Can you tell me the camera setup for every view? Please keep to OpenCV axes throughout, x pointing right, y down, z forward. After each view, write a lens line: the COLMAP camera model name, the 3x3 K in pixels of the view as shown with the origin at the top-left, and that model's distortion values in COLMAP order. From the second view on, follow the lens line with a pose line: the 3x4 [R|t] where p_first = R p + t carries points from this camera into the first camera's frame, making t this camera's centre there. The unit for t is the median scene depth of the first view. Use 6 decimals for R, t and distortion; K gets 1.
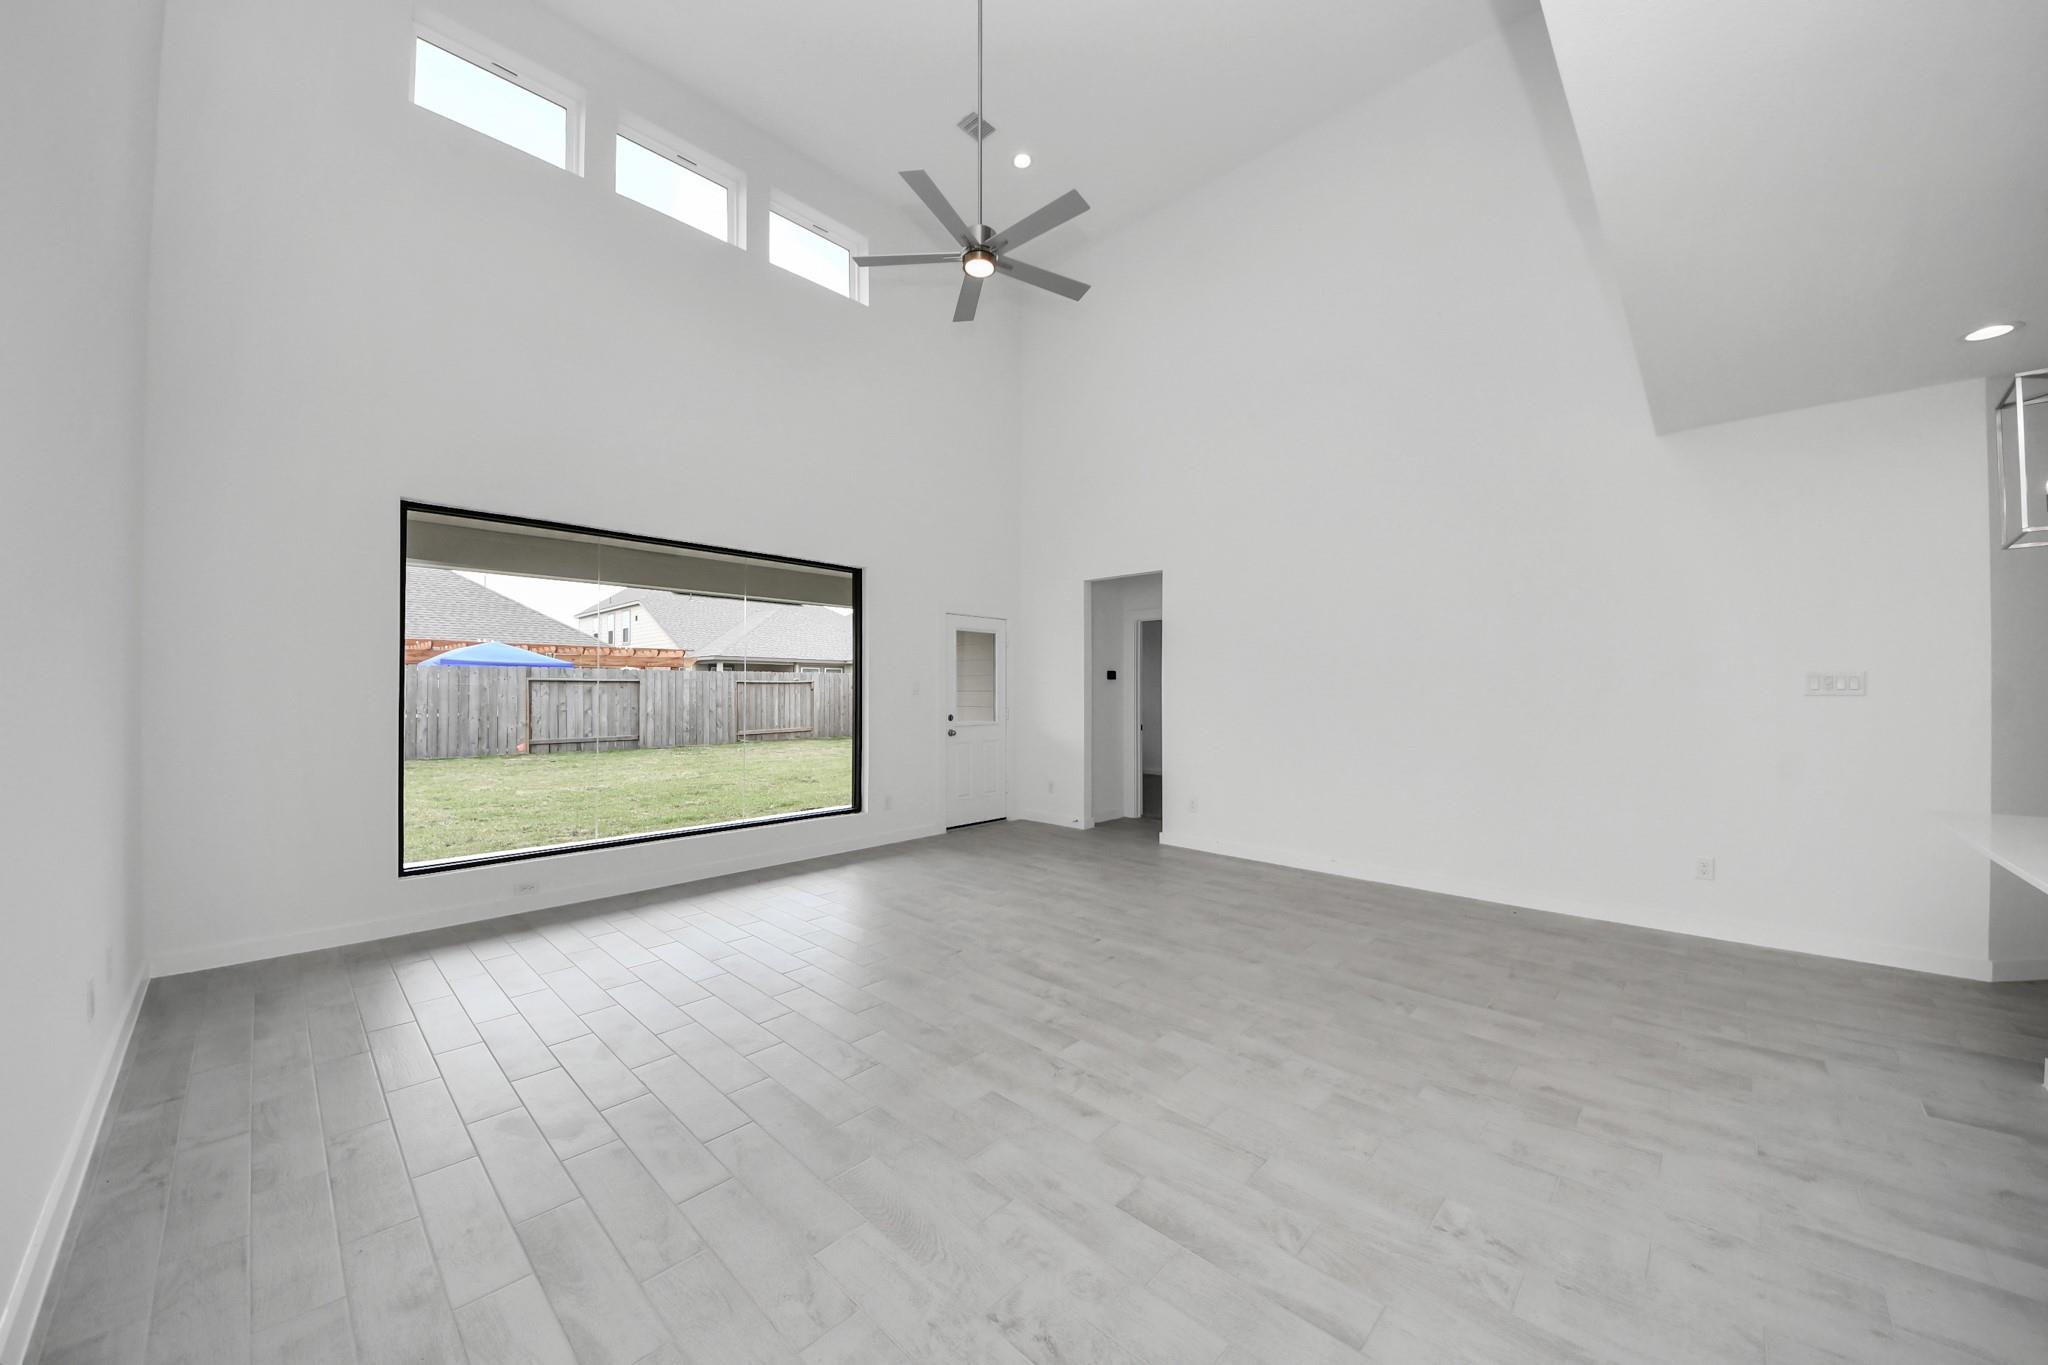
lens RADIAL K [[727.5, 0, 1013.3], [0, 727.5, 681.2], [0, 0, 1]] dist [0.014143, -0.002939]
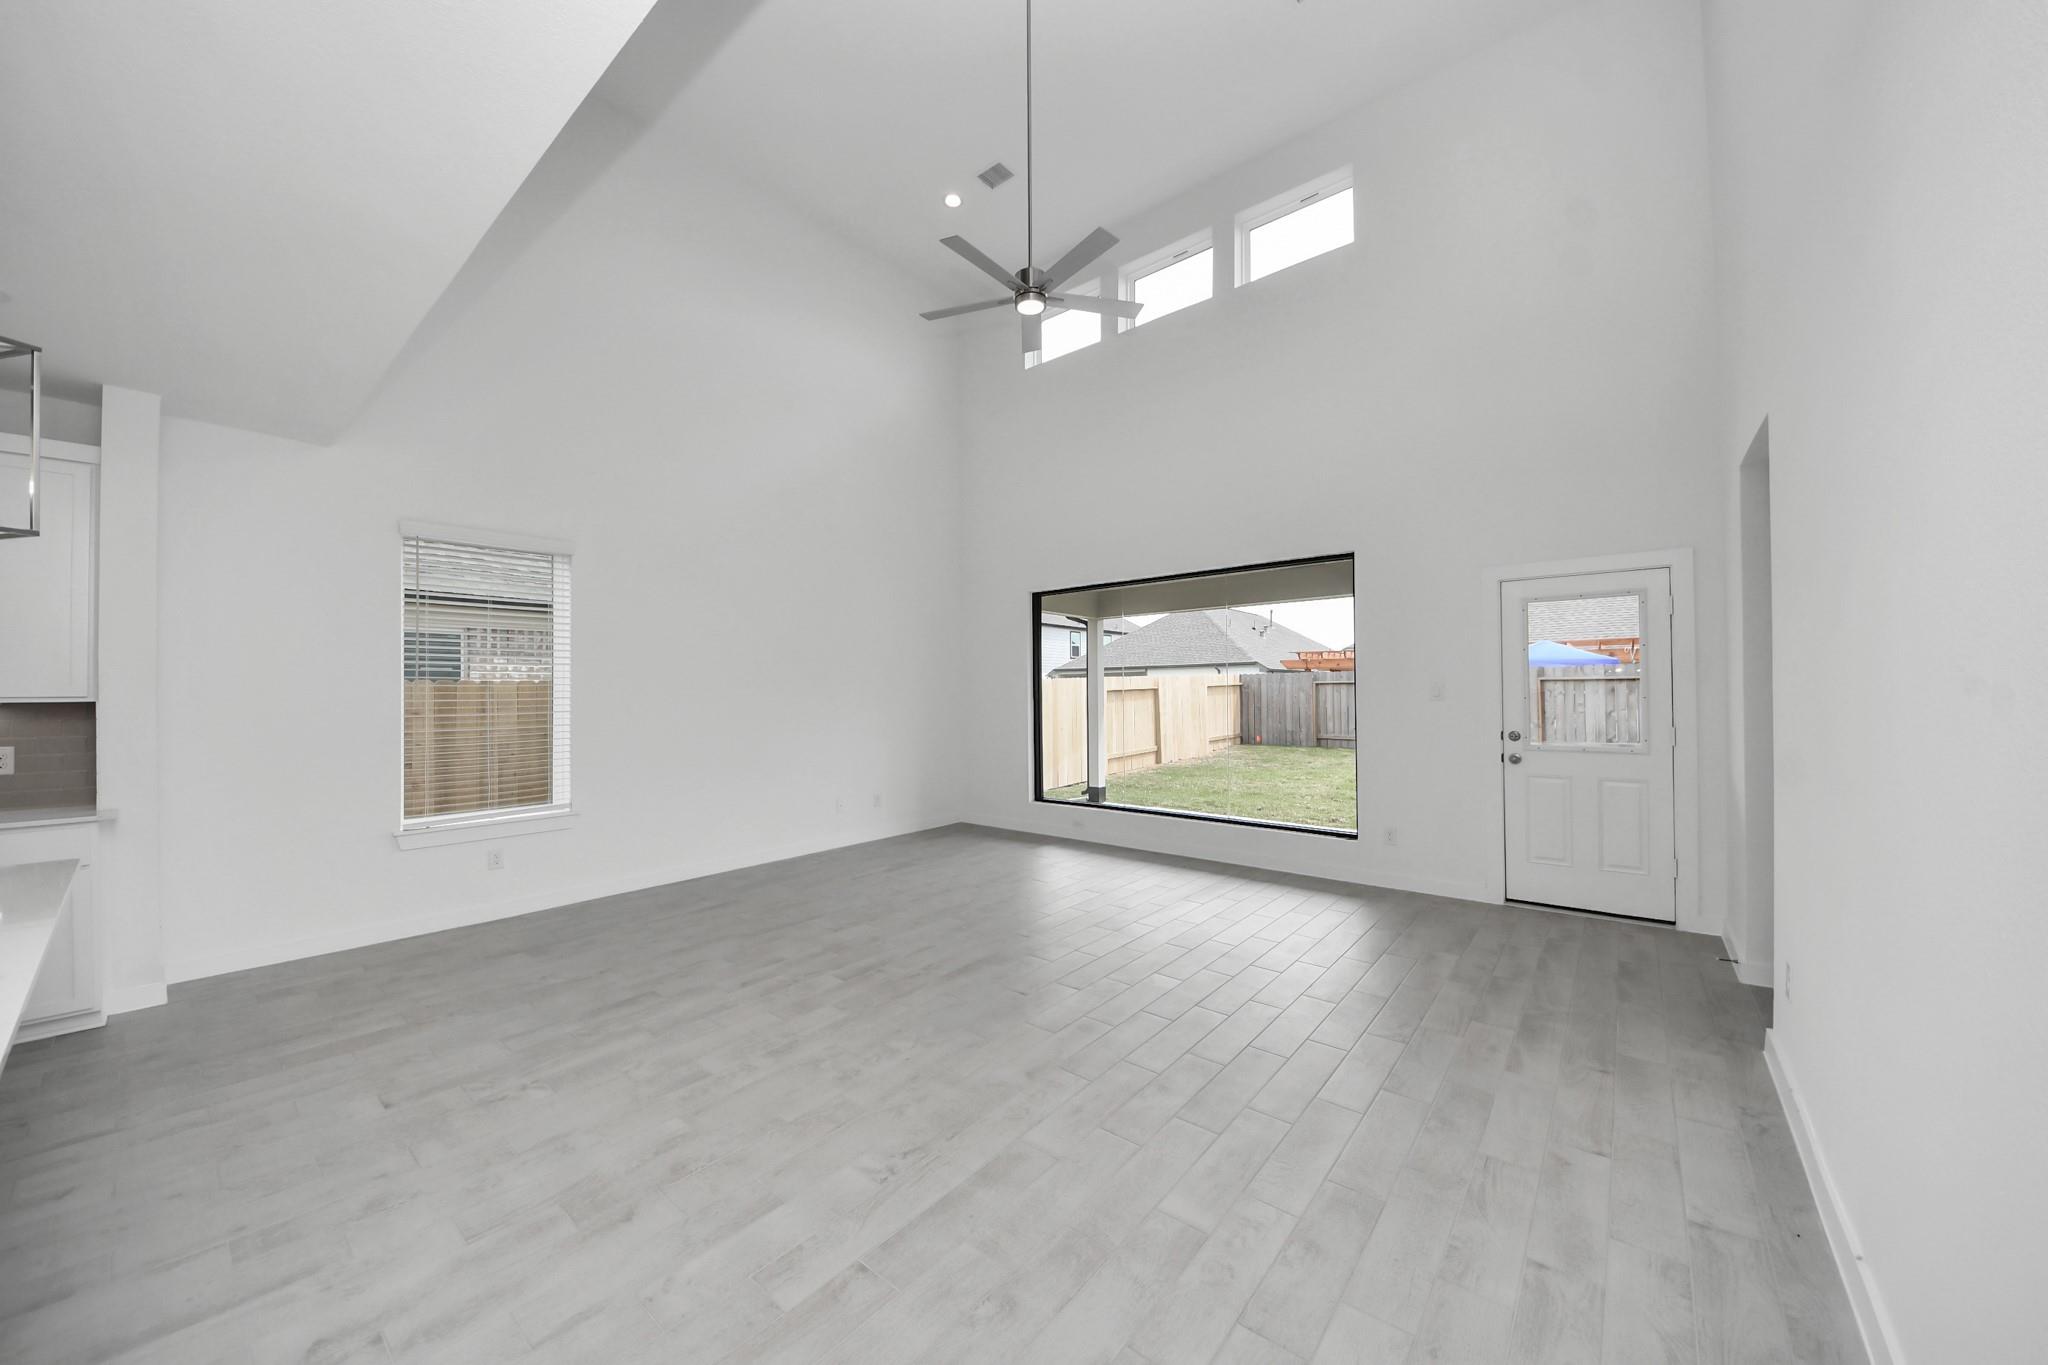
lens RADIAL K [[727.5, 0, 1017.4], [0, 727.5, 680.7], [0, 0, 1]] dist [0.014143, -0.002939]
pose [[0.075812, -0.017406, -0.996970, 0.703386], [0.021029, 0.999653, -0.015854, 0.000926], [0.996900, -0.019764, 0.076152, 0.619679]]
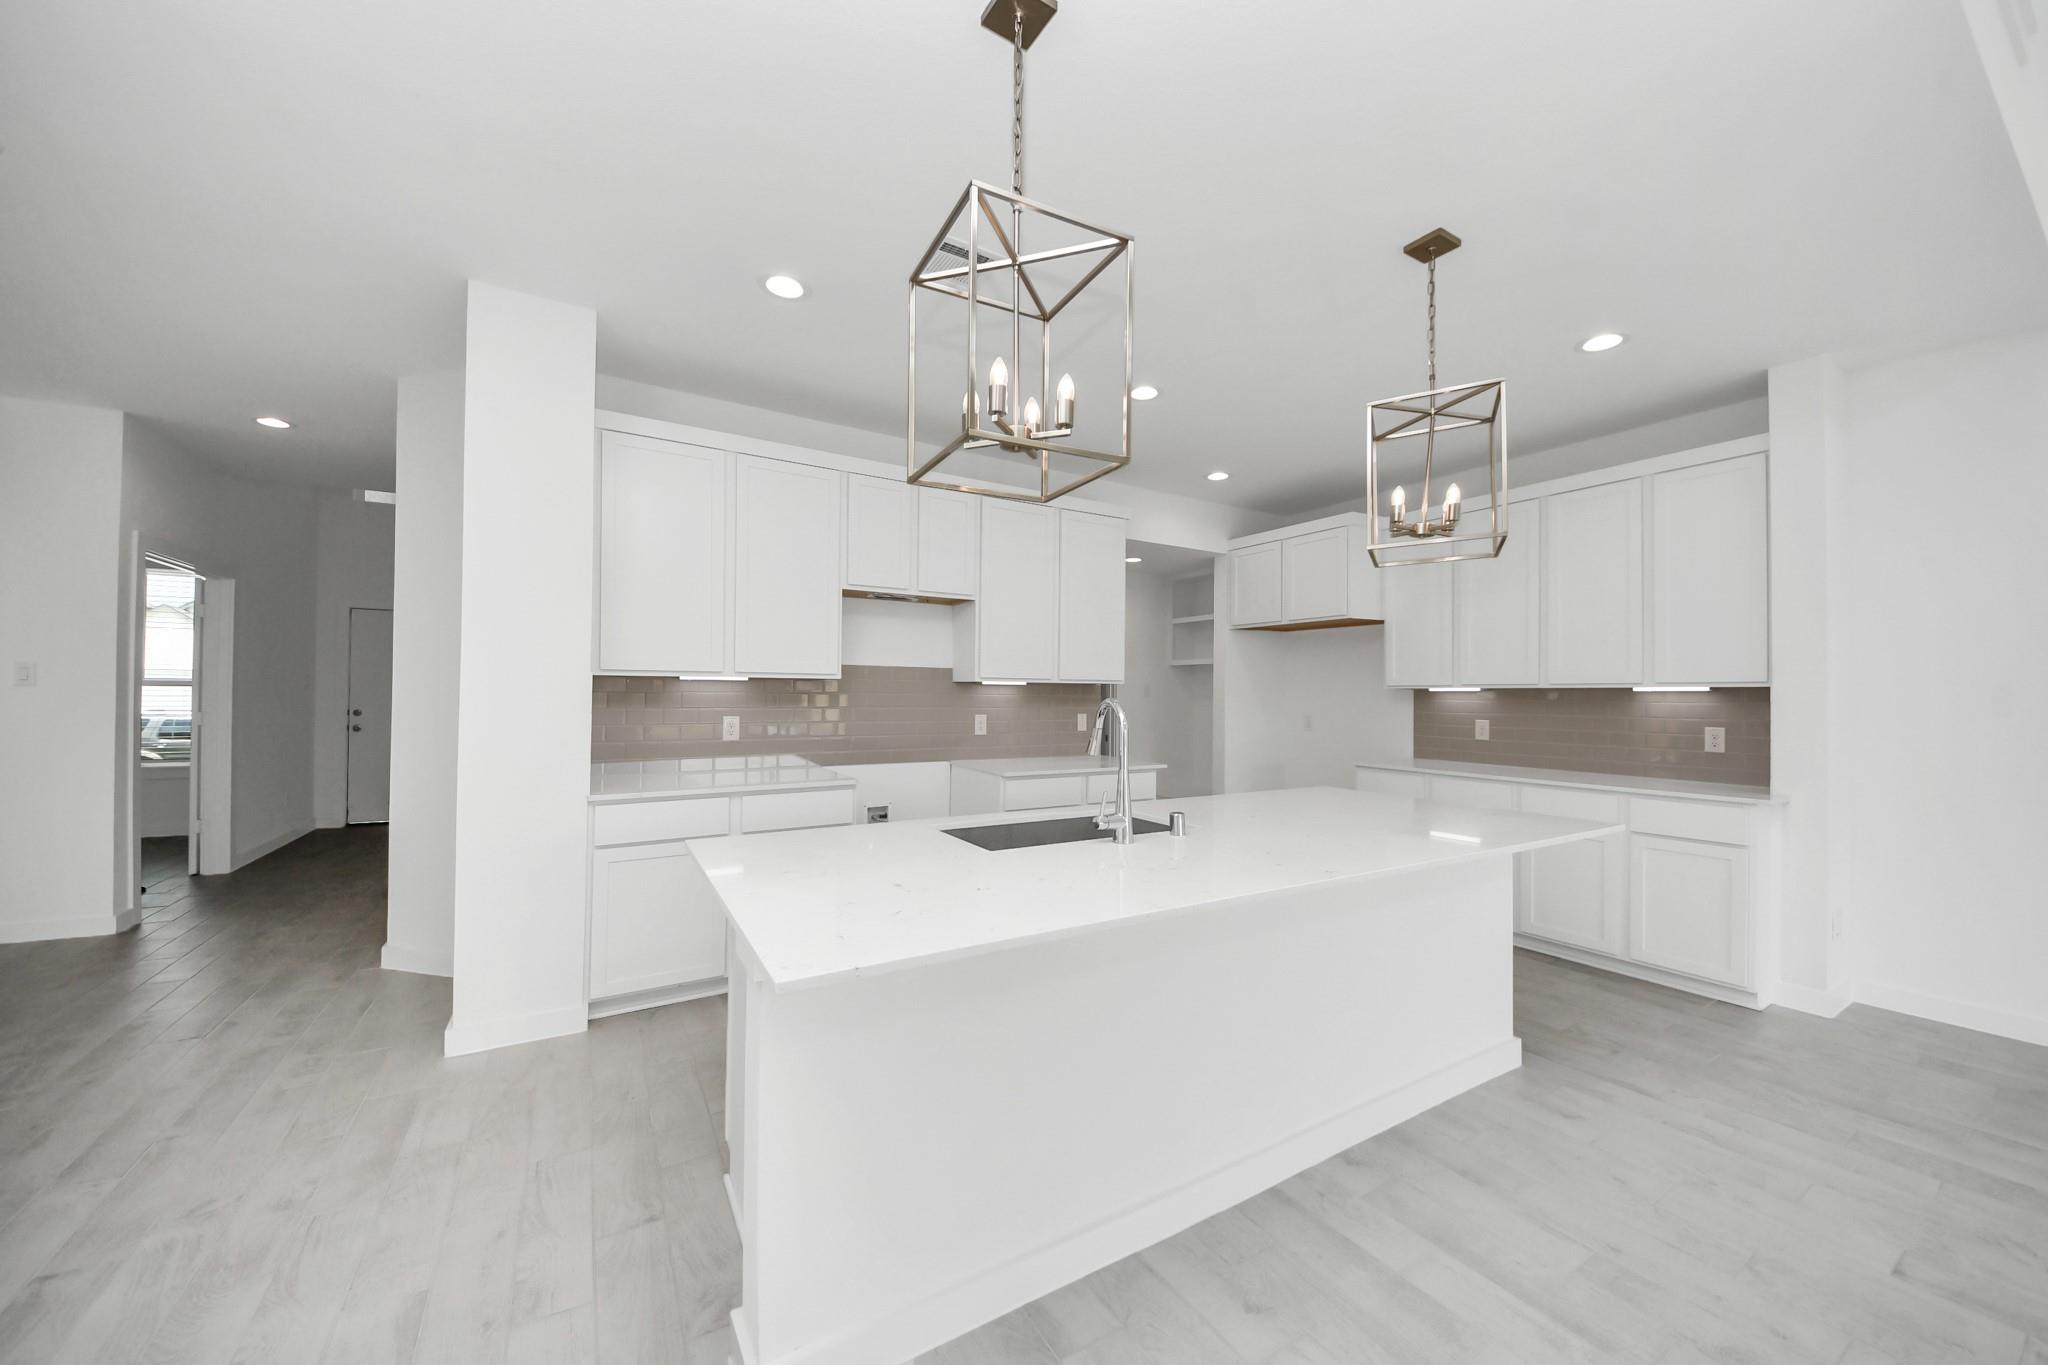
lens RADIAL K [[727.5, 0, 1012.2], [0, 727.5, 683.2], [0, 0, 1]] dist [0.014143, -0.002939]
pose [[-0.963015, -0.004229, 0.269416, 0.491874], [-0.011748, 0.999585, -0.026301, 0.012119], [-0.269193, -0.028493, -0.962665, 0.659605]]
